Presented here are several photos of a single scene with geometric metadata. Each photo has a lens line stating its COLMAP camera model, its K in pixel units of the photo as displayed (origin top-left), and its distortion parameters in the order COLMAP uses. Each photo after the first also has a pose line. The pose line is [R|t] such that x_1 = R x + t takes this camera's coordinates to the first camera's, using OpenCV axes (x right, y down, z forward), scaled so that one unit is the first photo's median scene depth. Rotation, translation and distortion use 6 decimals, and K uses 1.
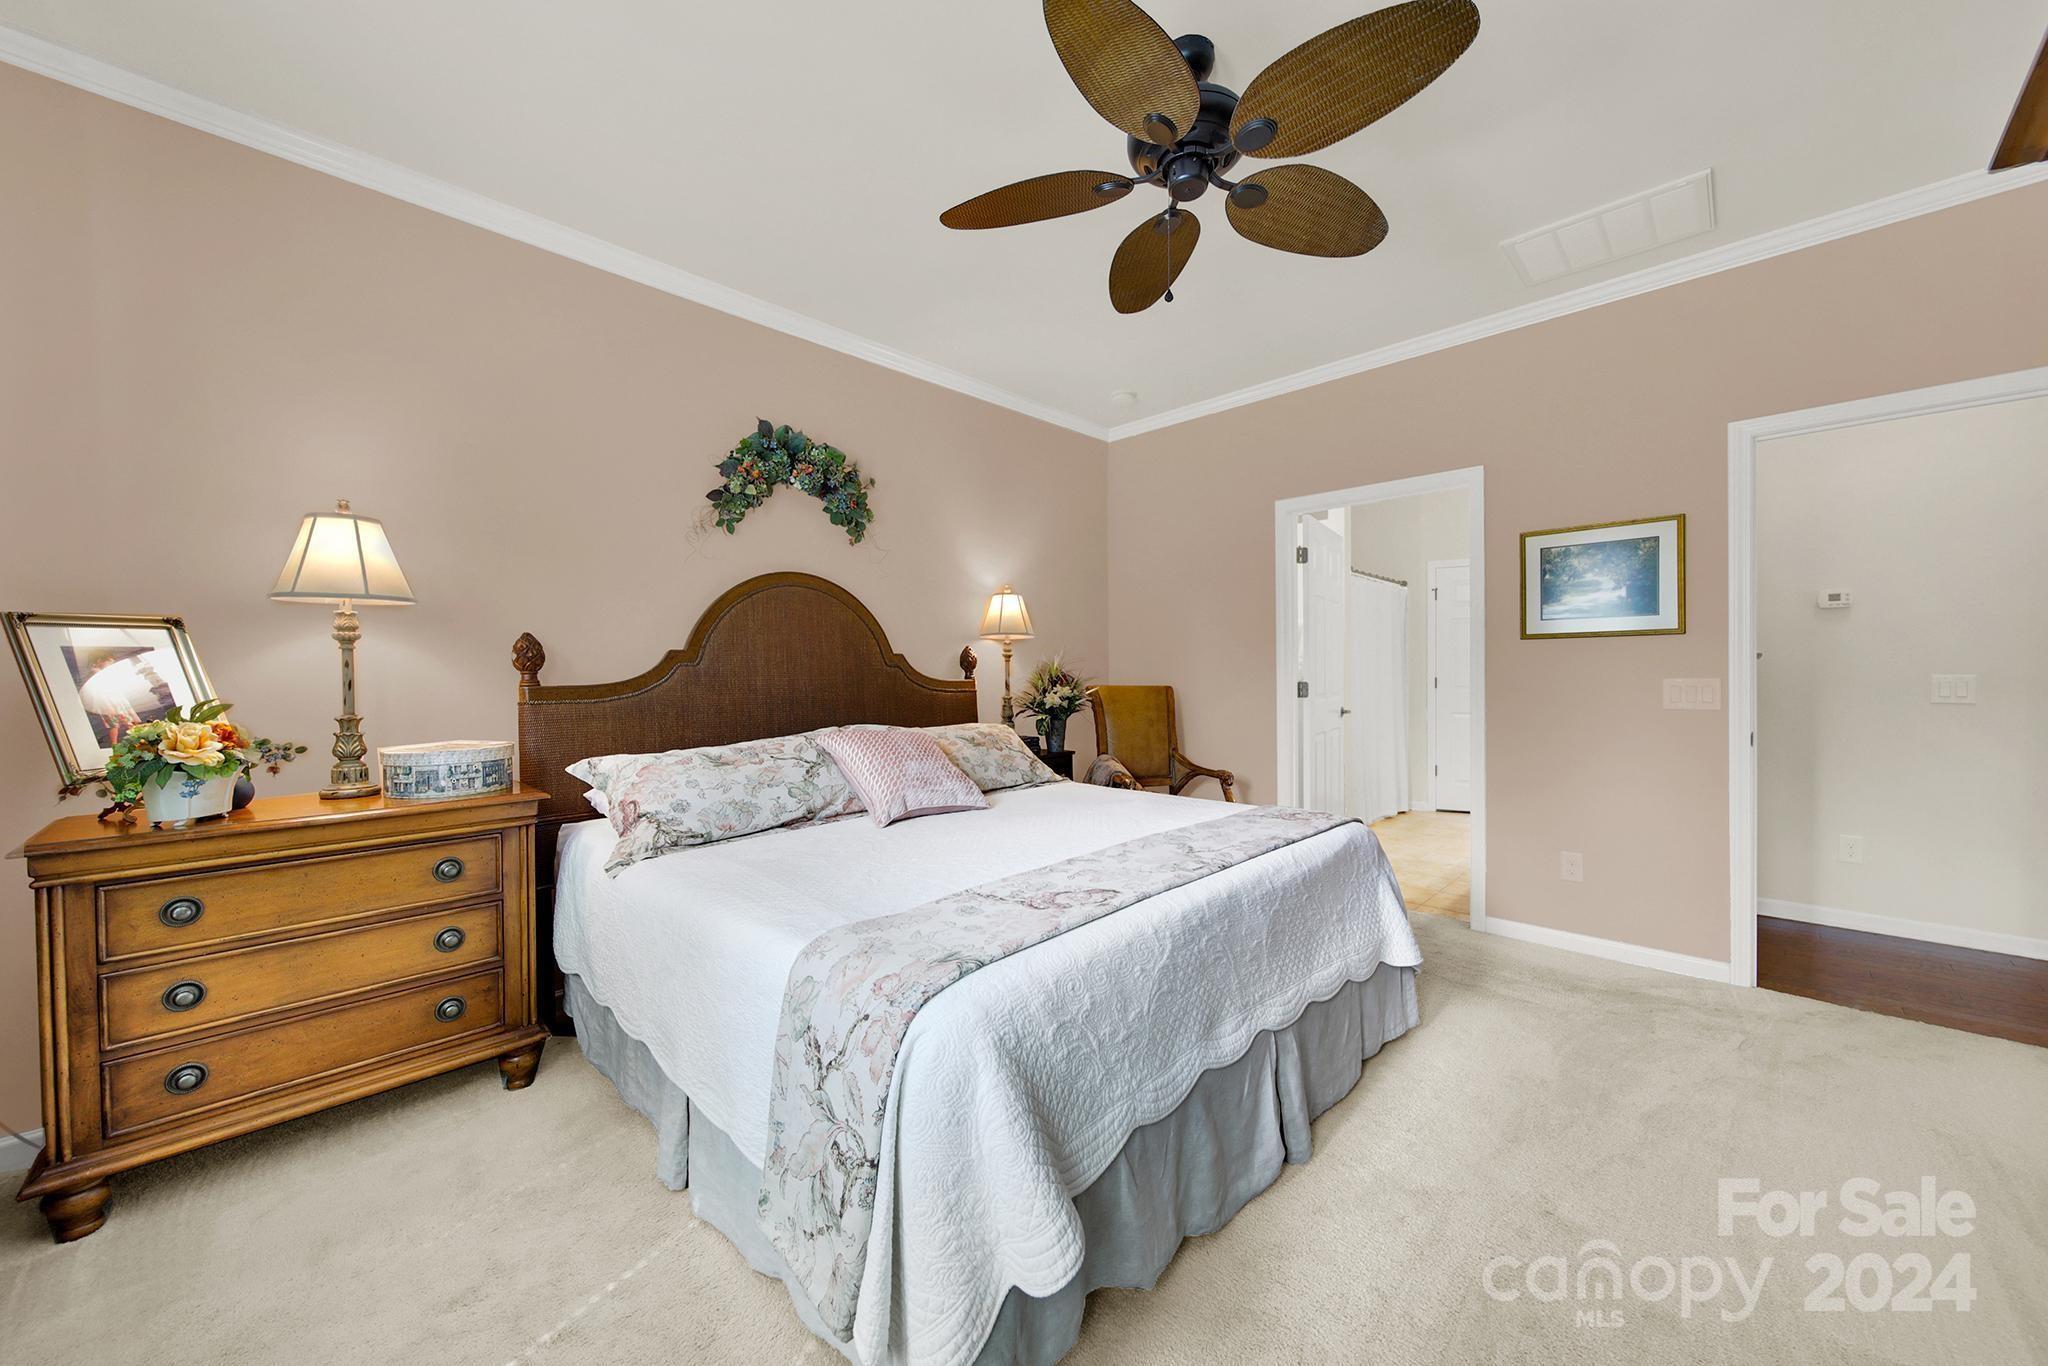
lens RADIAL K [[740.7, 0, 1023.4], [0, 740.7, 658.2], [0, 0, 1]] dist [-0.002752, -0.000647]
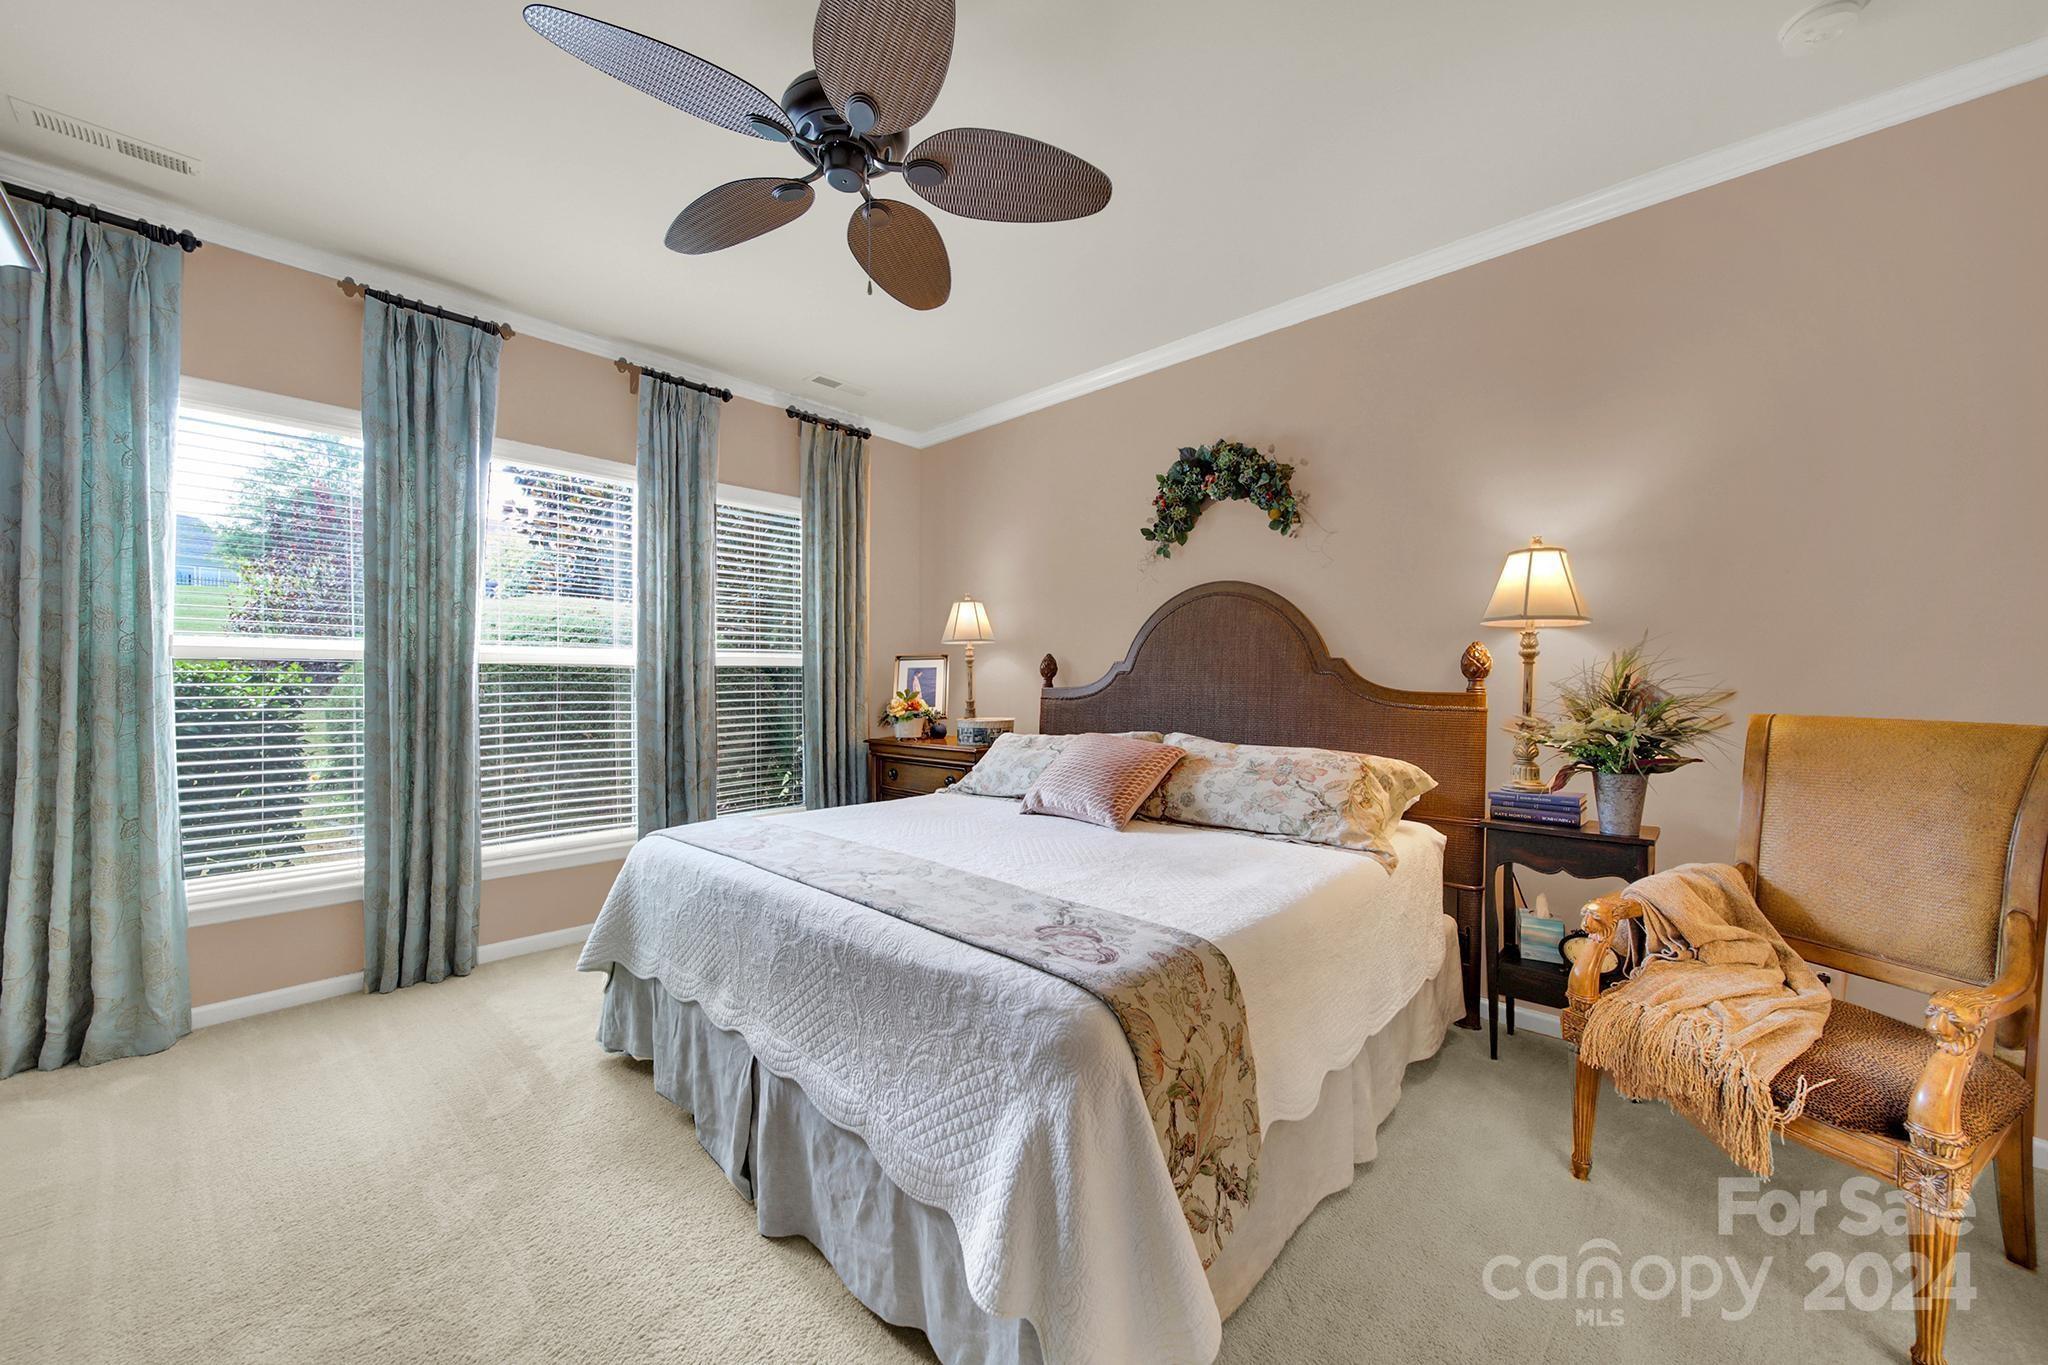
lens RADIAL K [[740.7, 0, 1023.4], [0, 740.7, 657.7], [0, 0, 1]] dist [-0.002752, -0.000647]
pose [[0.022021, -0.032660, -0.999224, 0.838958], [0.011415, 0.999409, -0.032414, 0.023090], [0.999692, -0.010692, 0.022381, 0.841905]]
